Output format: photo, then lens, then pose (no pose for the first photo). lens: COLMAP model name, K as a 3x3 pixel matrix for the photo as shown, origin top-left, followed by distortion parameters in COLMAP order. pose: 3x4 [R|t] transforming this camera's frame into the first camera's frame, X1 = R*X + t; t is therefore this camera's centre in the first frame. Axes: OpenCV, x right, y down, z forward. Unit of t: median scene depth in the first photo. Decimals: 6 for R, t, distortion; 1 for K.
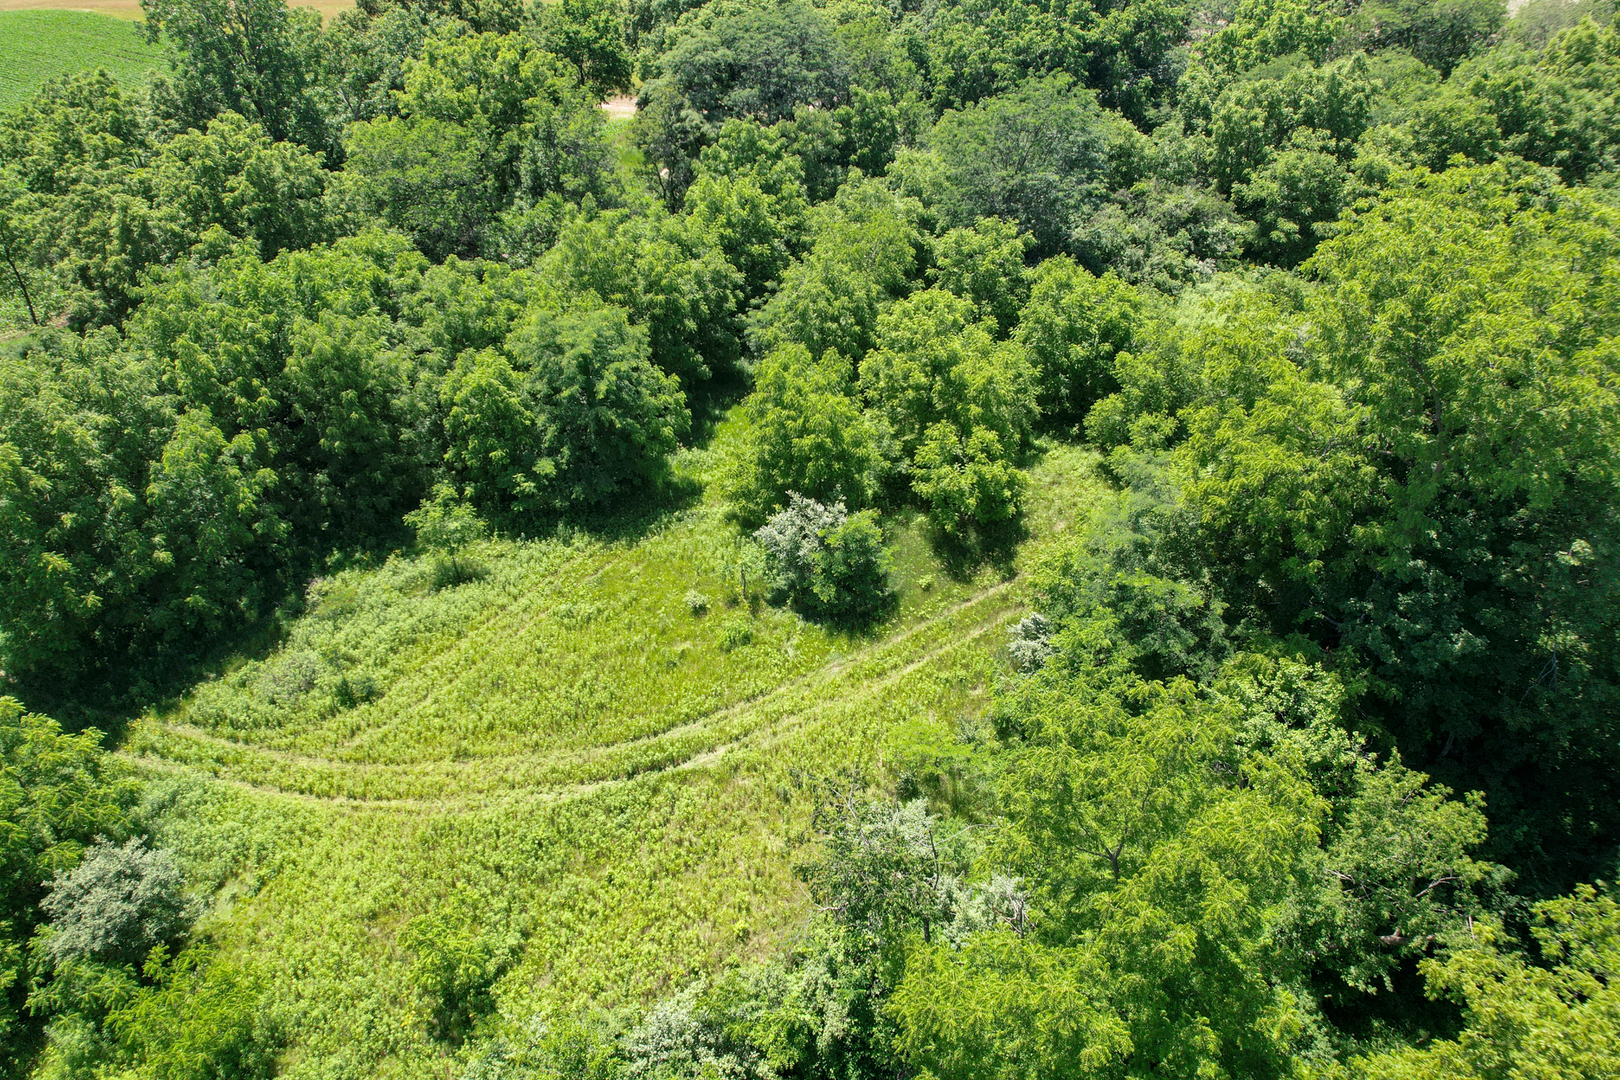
lens RADIAL K [[1007.0, 0, 814.7], [0, 1007.0, 585.3], [0, 0, 1]] dist [-0.063155, 0.060992]
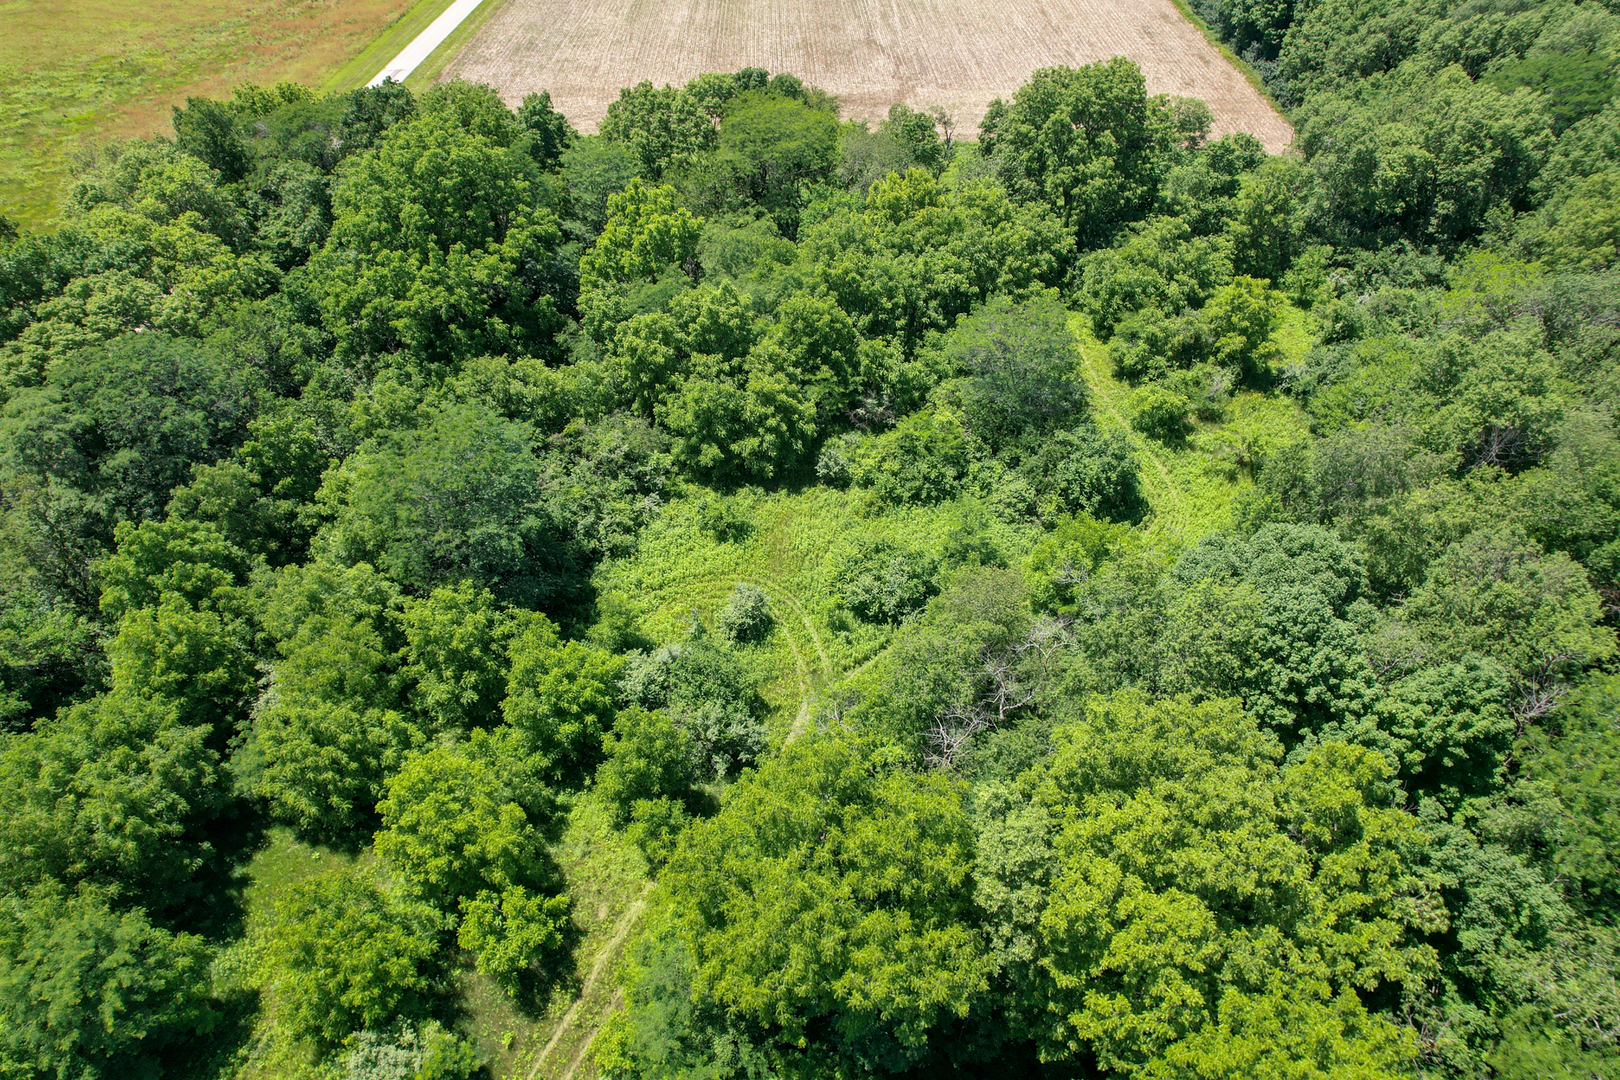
lens RADIAL K [[1007.0, 0, 814.7], [0, 1007.0, 585.3], [0, 0, 1]] dist [-0.063155, 0.060992]
pose [[0.867410, -0.332701, 0.370014, 0.157280], [0.277808, 0.940719, 0.194601, -0.571636], [-0.412824, -0.066006, 0.908416, -0.108958]]
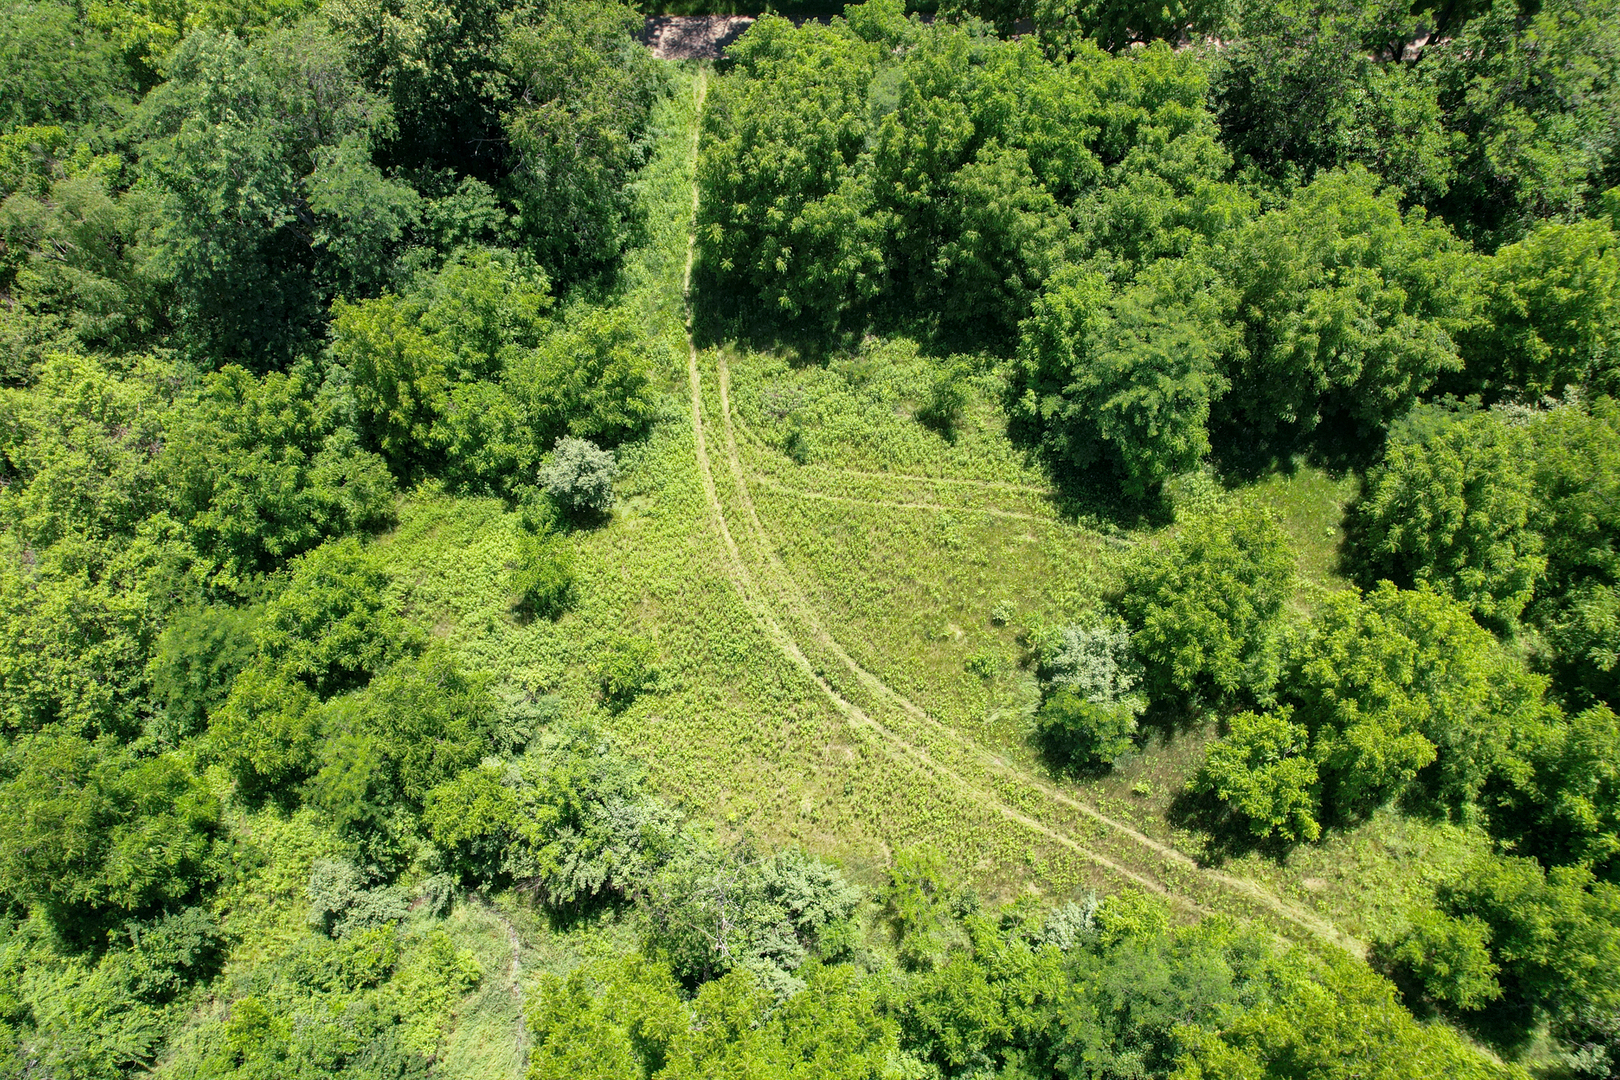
lens RADIAL K [[1027.8, 0, 808.1], [0, 1027.8, 555.2], [0, 0, 1]] dist [-0.095679, 0.075149]
pose [[0.431055, 0.801011, -0.415418, 0.188781], [-0.487278, 0.594127, 0.639979, -0.587096], [0.759442, -0.073442, 0.646416, 0.117355]]
